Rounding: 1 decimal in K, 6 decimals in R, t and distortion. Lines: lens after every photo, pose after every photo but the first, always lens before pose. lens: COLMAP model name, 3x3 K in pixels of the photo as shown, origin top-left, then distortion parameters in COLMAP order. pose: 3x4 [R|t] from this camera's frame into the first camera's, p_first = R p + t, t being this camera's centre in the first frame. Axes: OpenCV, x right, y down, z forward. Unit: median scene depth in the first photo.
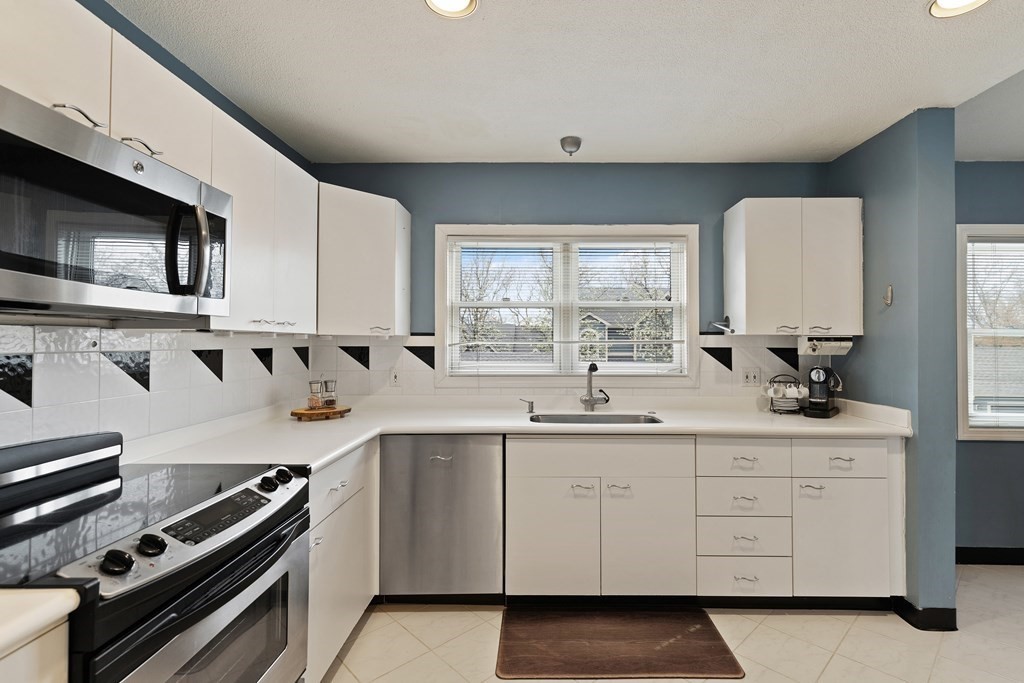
lens RADIAL K [[494.7, 0, 520.3], [0, 494.7, 333.6], [0, 0, 1]] dist [0.014453, -0.004169]
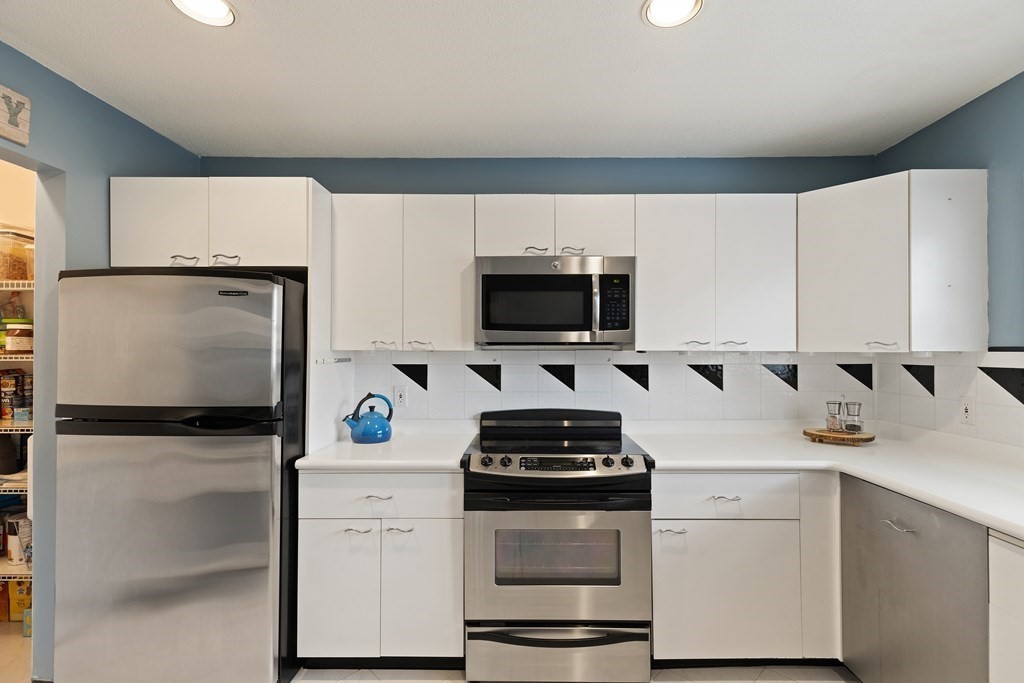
lens RADIAL K [[465.3, 0, 525.4], [0, 465.3, 347.5], [0, 0, 1]] dist [0.007798, -0.001555]
pose [[-0.006366, -0.012318, -0.999904, 0.439052], [0.016107, 0.999793, -0.012419, -0.003508], [0.999850, -0.016184, -0.006166, 0.406446]]
